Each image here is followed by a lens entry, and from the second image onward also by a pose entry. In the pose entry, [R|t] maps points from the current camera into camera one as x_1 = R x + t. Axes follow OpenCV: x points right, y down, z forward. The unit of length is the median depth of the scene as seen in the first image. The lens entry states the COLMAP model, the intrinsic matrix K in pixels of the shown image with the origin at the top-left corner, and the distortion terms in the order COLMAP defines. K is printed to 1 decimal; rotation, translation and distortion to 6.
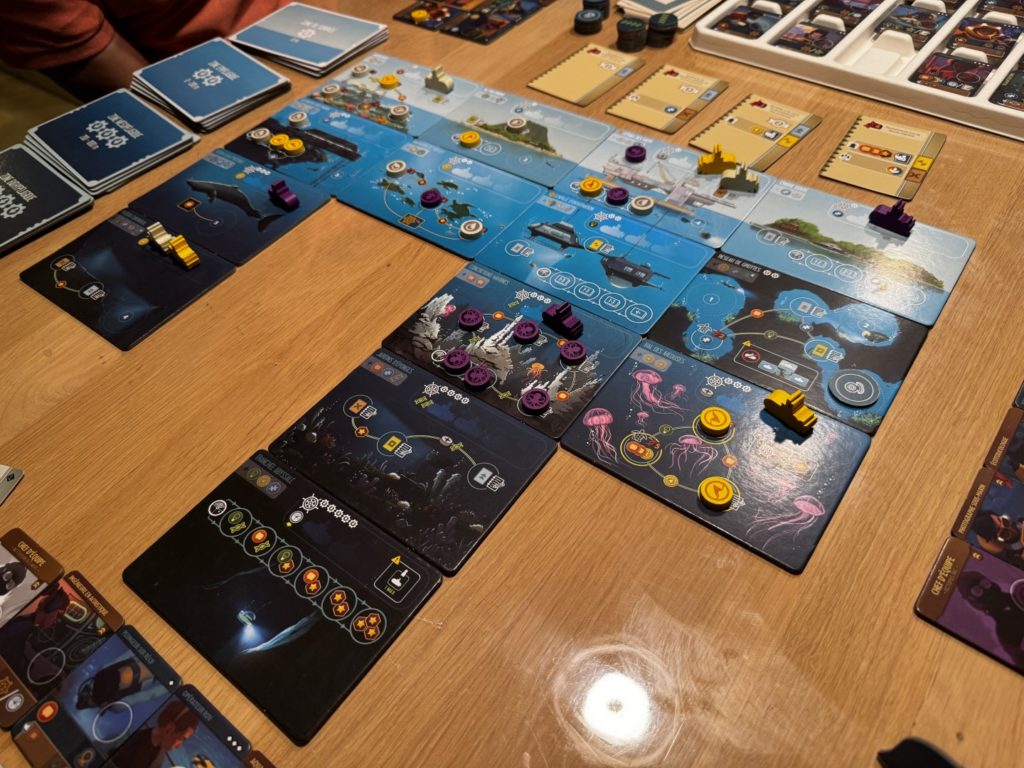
lens RADIAL K [[736.1, 0, 517.8], [0, 736.1, 395.1], [0, 0, 1]] dist [0.014119, -0.032724]
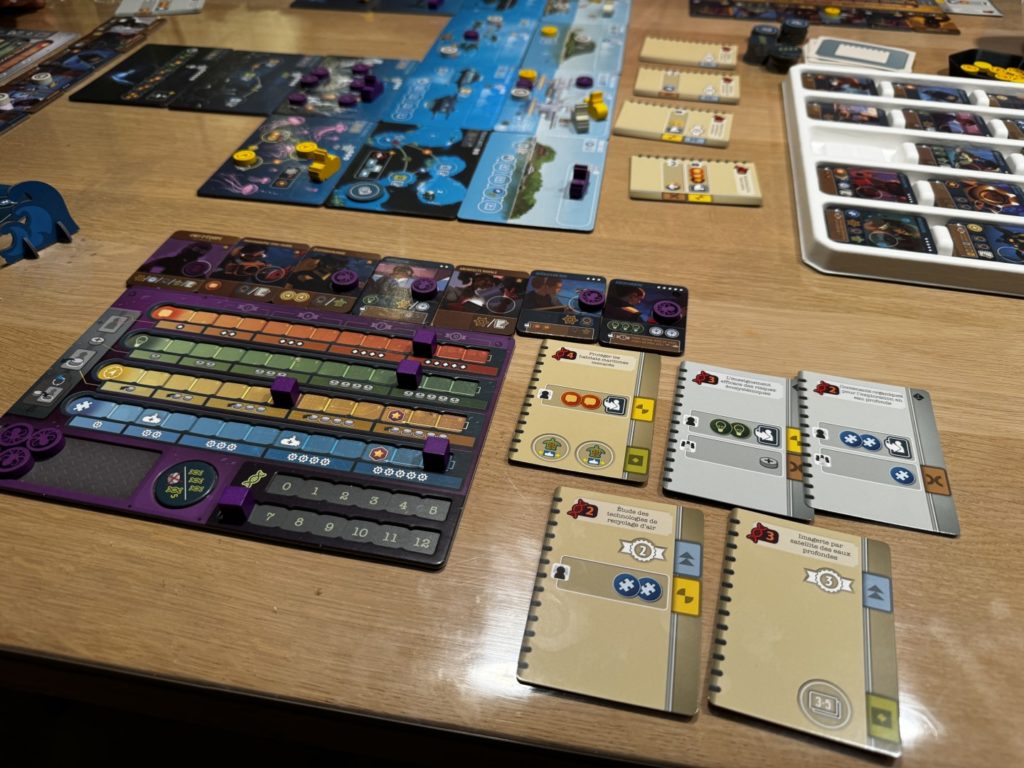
lens RADIAL K [[736.1, 0, 517.8], [0, 736.1, 379.7], [0, 0, 1]] dist [0.014119, -0.032724]
pose [[0.462650, 0.664937, -0.586356, 1.094941], [-0.707822, 0.675289, 0.207299, -0.171228], [0.533801, 0.319128, 0.783080, 0.166892]]
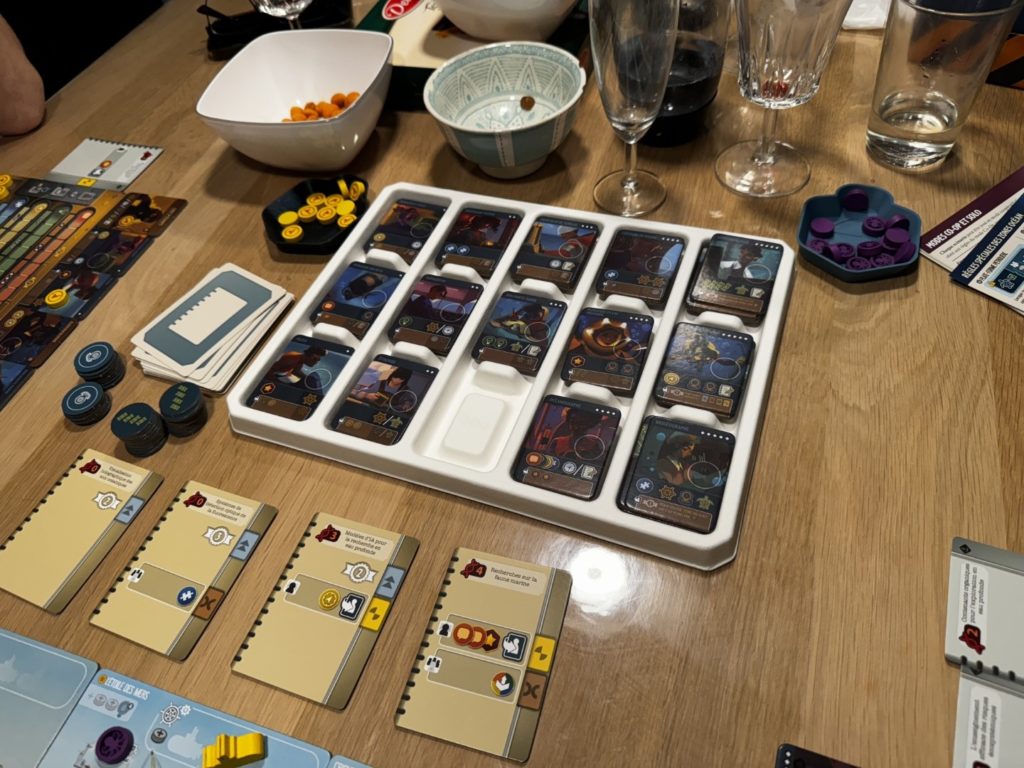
lens RADIAL K [[736.1, 0, 520.8], [0, 736.1, 378.0], [0, 0, 1]] dist [0.014119, -0.032724]
pose [[0.946502, -0.262860, 0.187187, 0.440756], [0.266508, 0.963815, 0.005862, -0.526788], [-0.181954, 0.044338, 0.982307, 0.312710]]
